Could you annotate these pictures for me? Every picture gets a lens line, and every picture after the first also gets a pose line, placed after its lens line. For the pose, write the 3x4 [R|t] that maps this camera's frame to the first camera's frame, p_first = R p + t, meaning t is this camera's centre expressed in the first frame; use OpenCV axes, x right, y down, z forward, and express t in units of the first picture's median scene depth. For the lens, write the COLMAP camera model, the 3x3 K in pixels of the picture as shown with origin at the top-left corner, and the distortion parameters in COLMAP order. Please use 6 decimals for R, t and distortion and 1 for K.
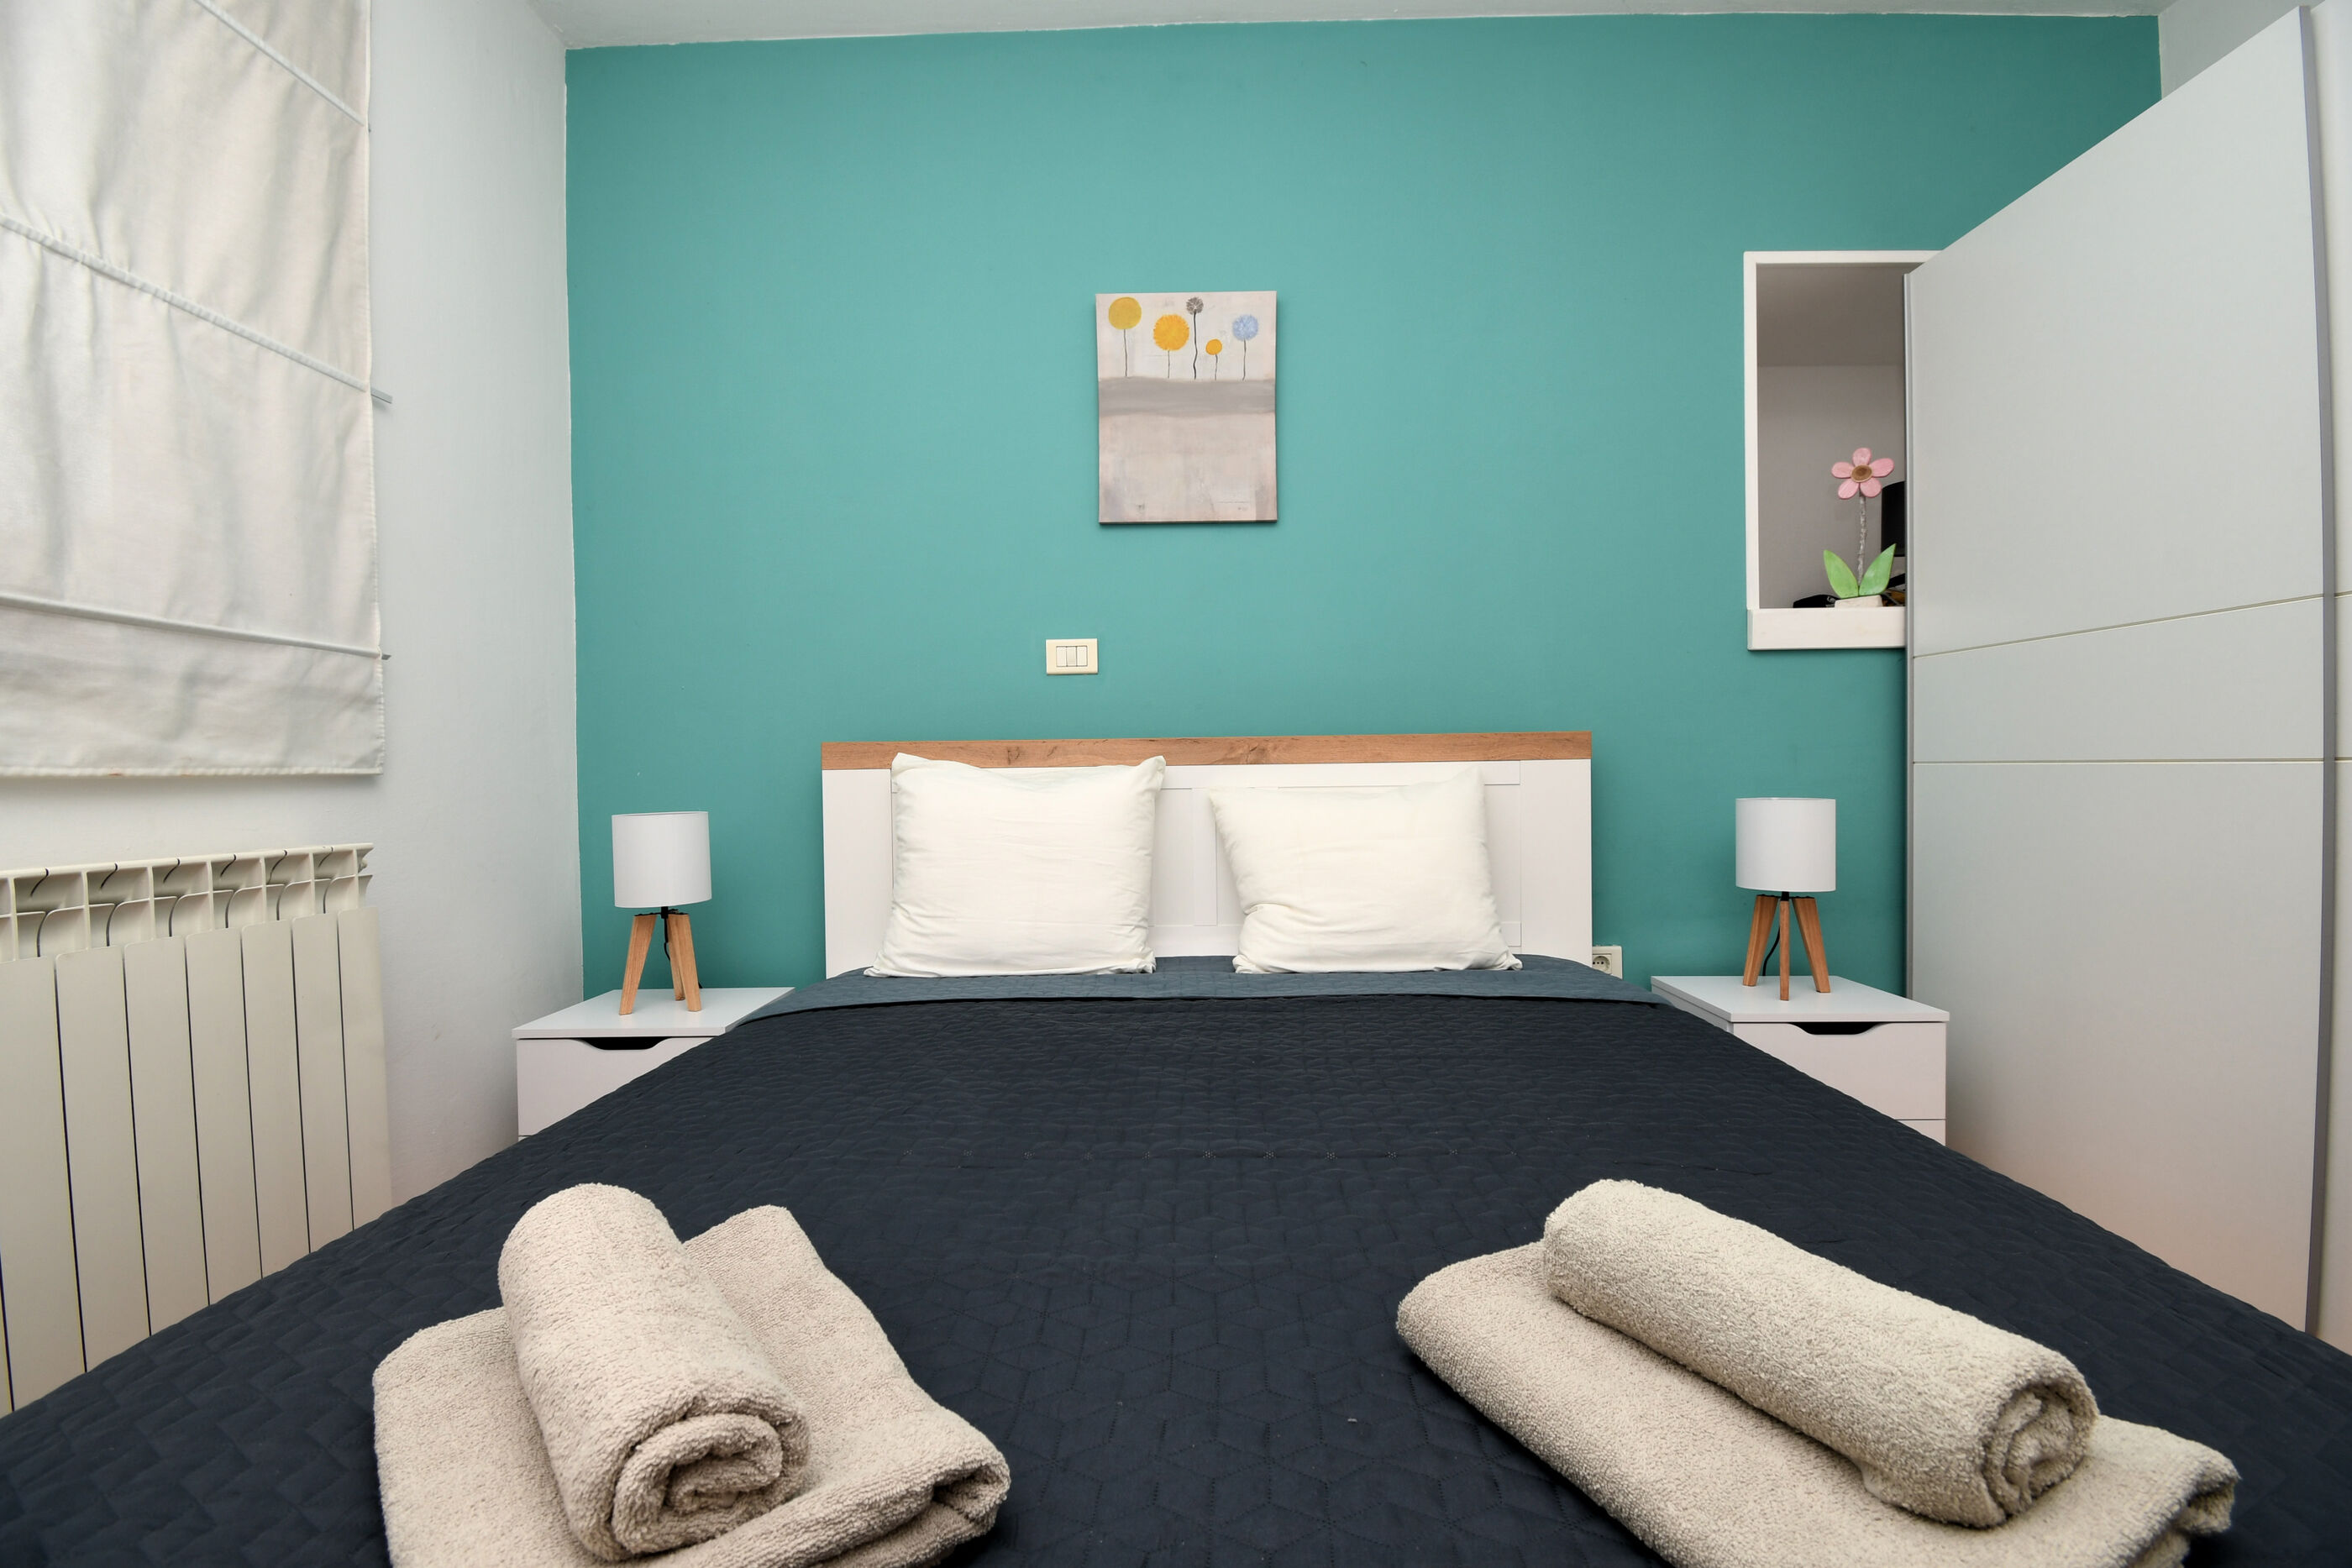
lens RADIAL K [[1028.7, 0, 1177.2], [0, 1028.7, 789.7], [0, 0, 1]] dist [0.024302, -0.028221]
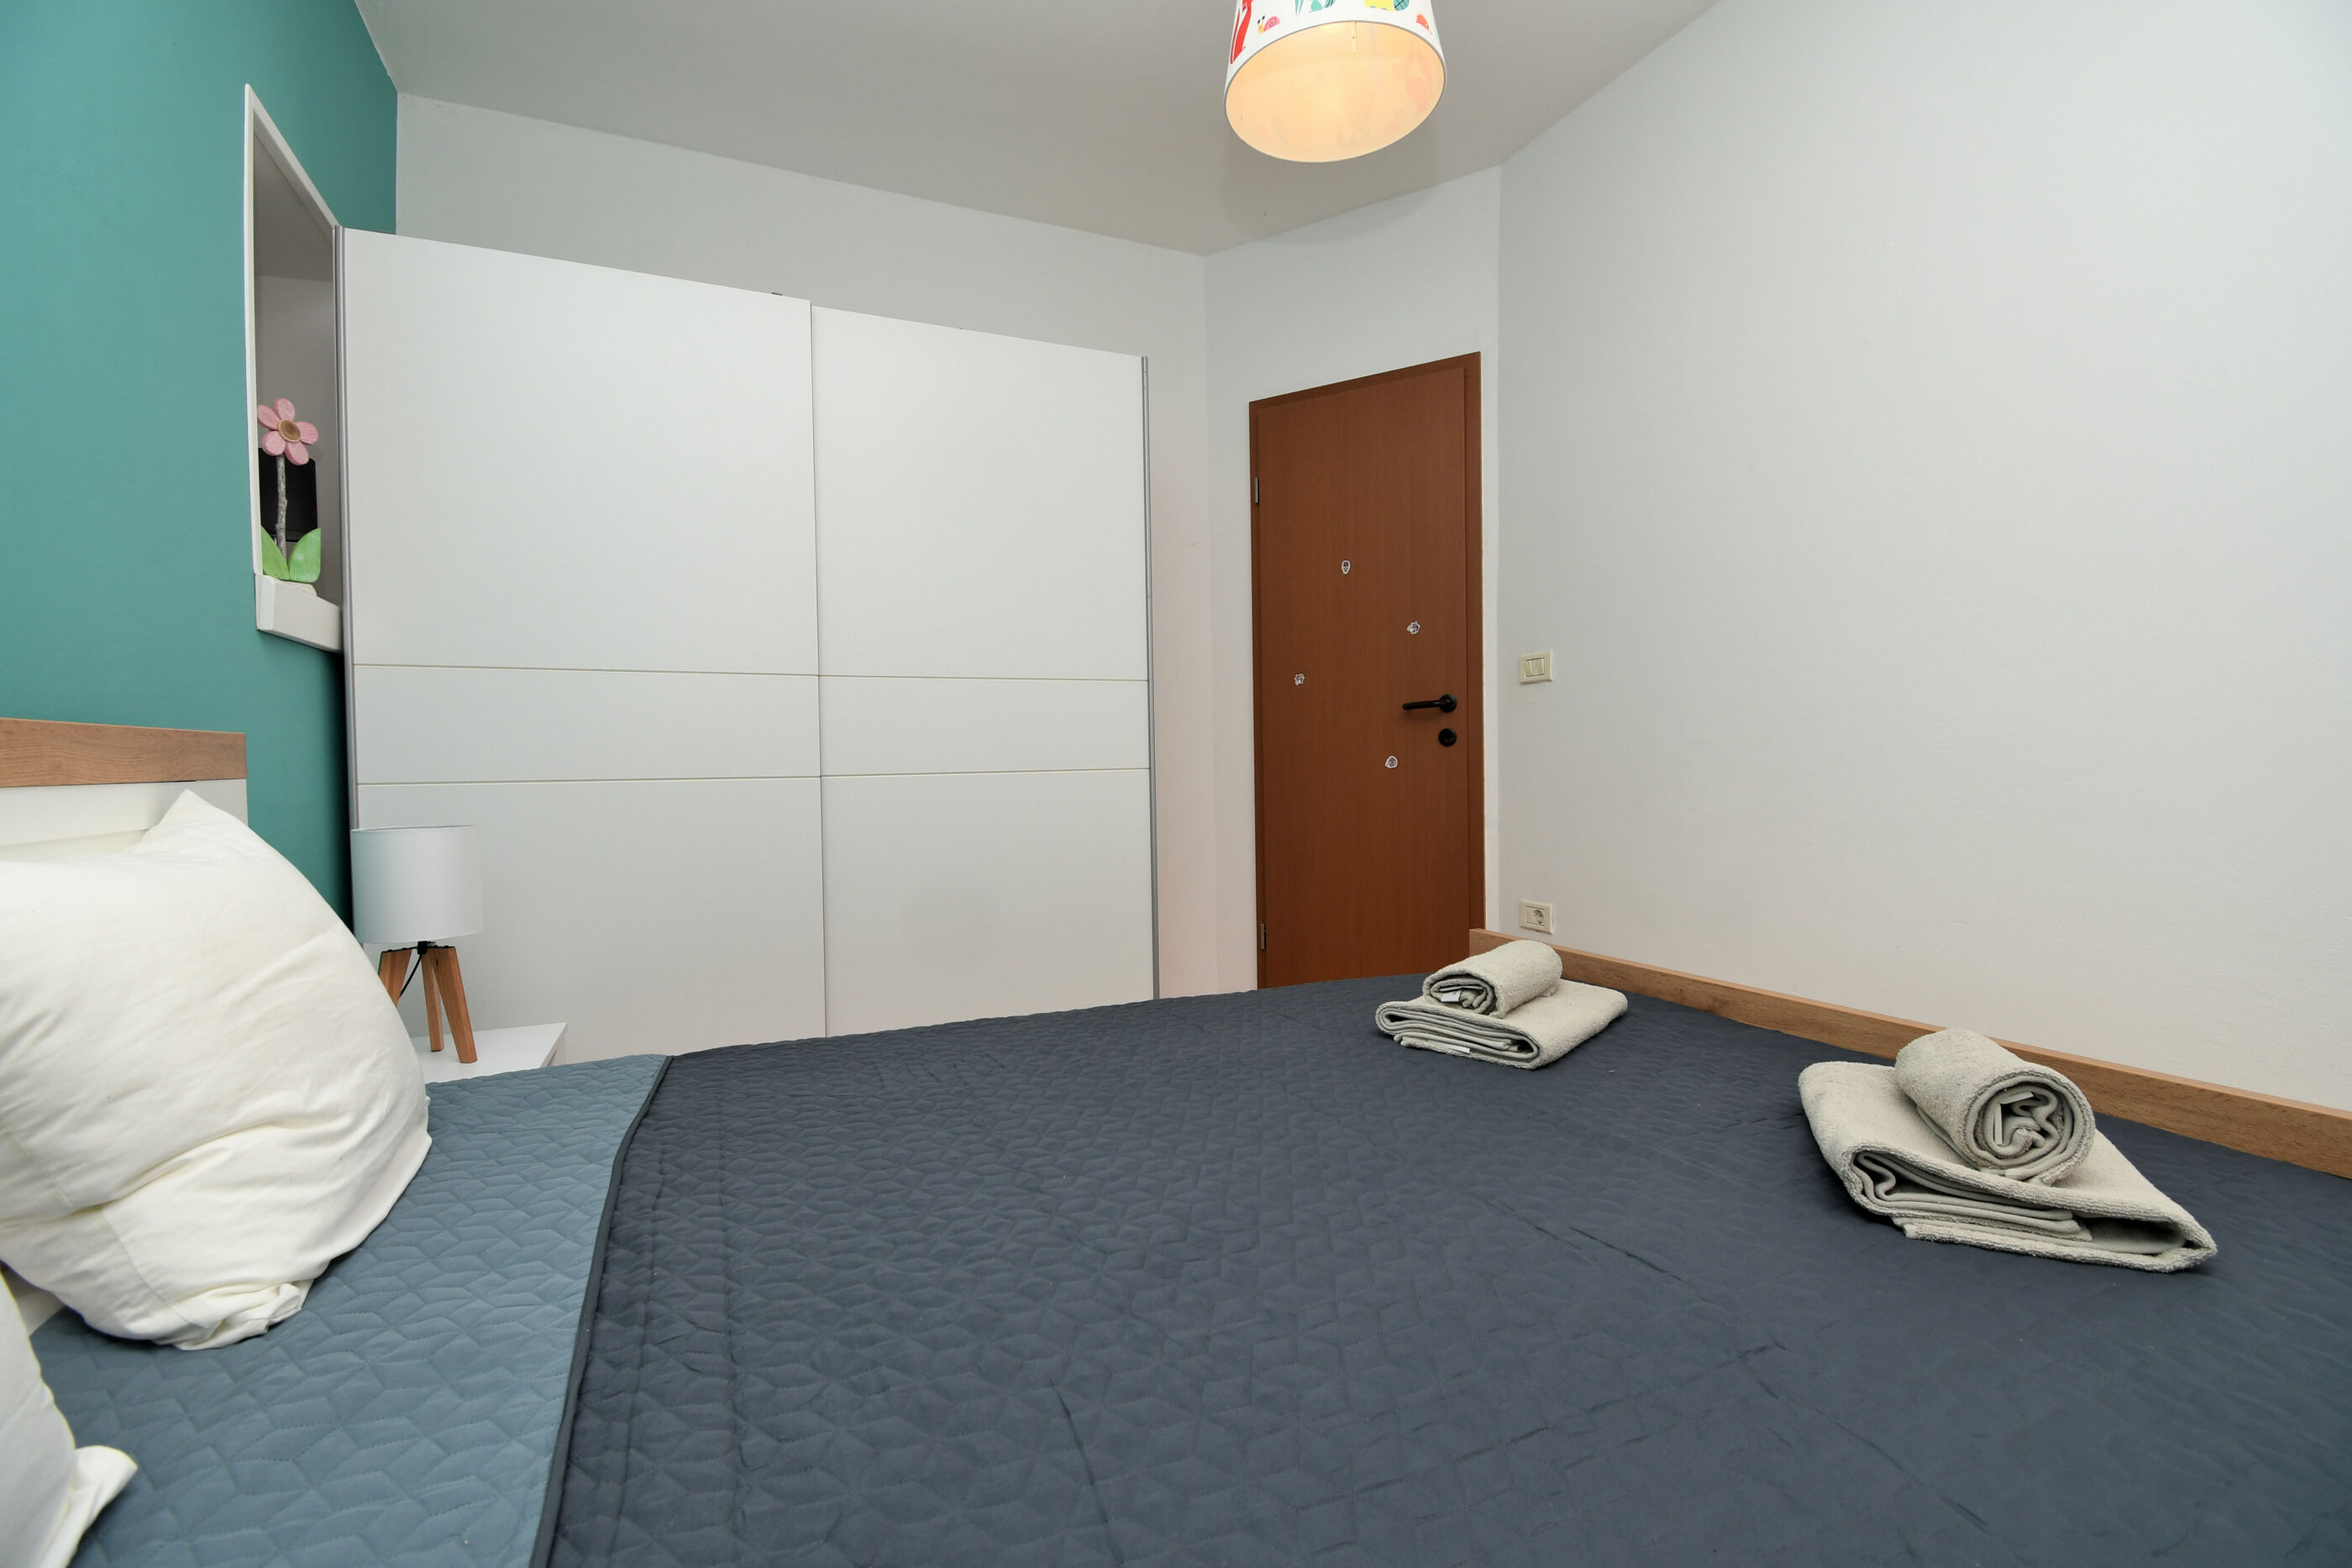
lens RADIAL K [[1066.6, 0, 1177.4], [0, 1066.6, 784.9], [0, 0, 1]] dist [0.018102, -0.023188]
pose [[-0.424217, -0.008923, 0.905516, -0.415698], [0.031199, 0.999214, 0.024463, -0.025751], [-0.905023, 0.038629, -0.423605, 0.758031]]
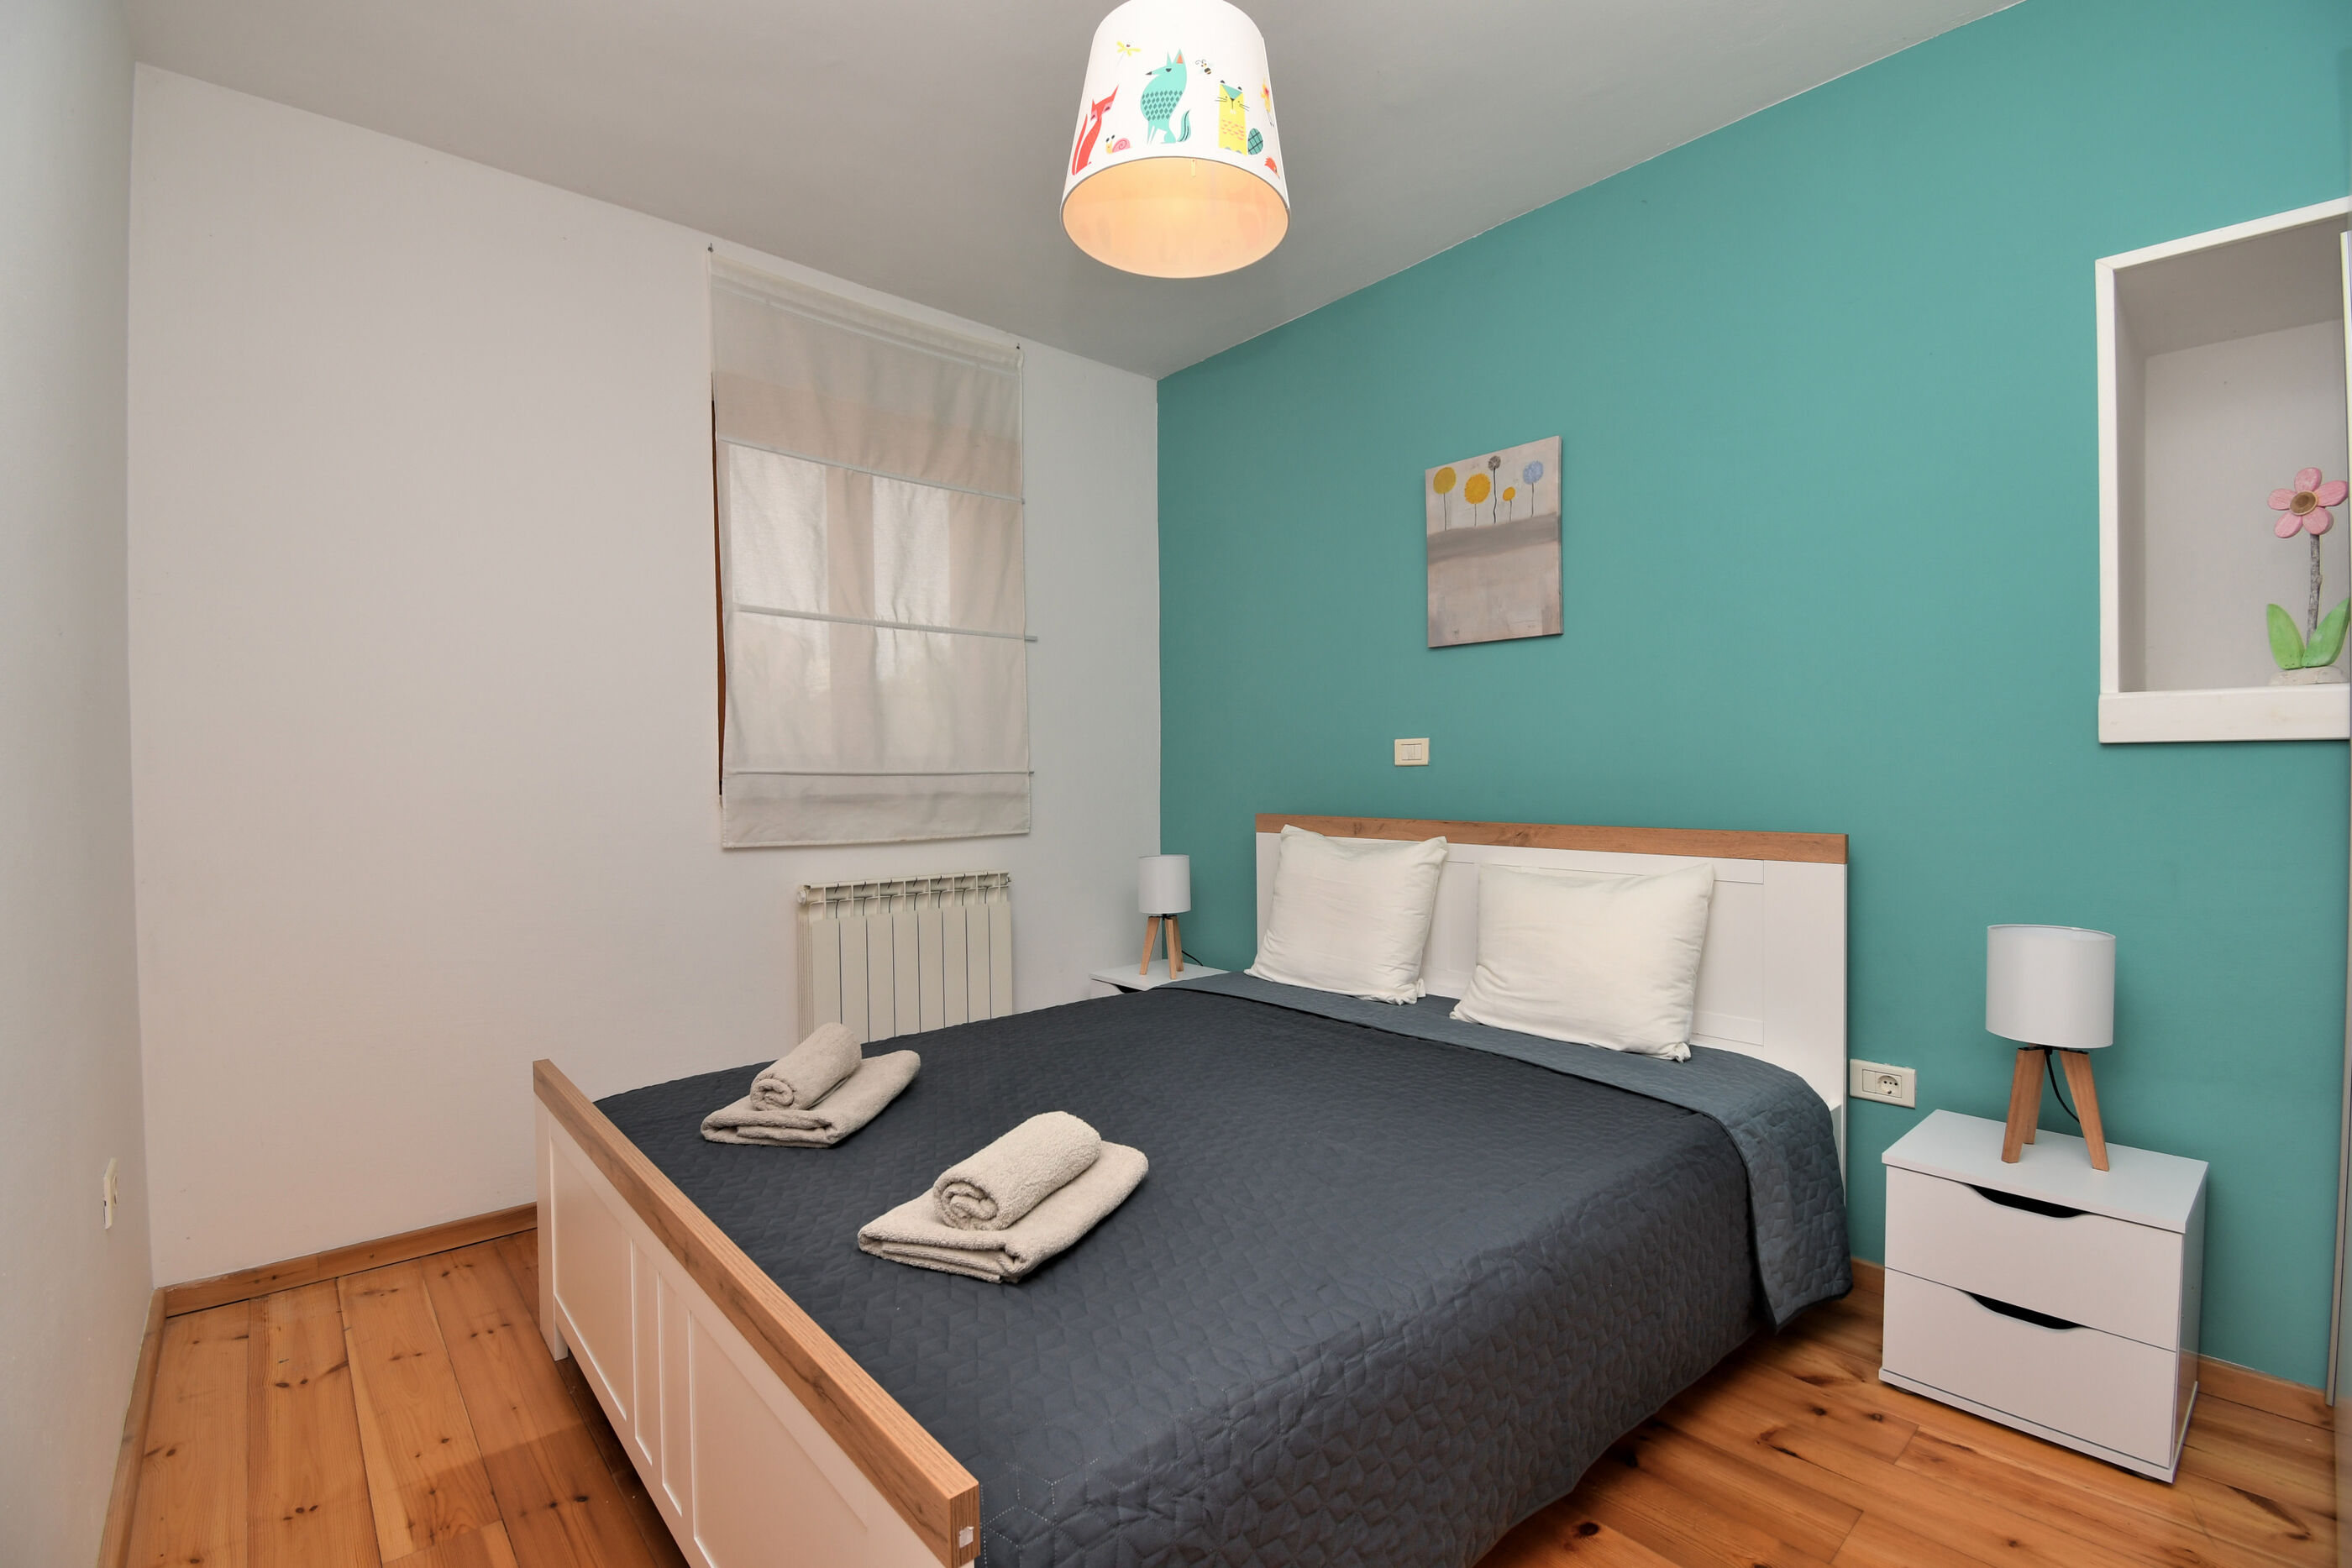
lens RADIAL K [[1028.7, 0, 1177.2], [0, 1028.7, 789.7], [0, 0, 1]] dist [0.024302, -0.028221]
pose [[0.677692, 0.020778, -0.735052, 0.675673], [-0.013452, 0.999784, 0.015860, -0.103576], [0.735223, -0.000860, 0.677825, -0.092438]]
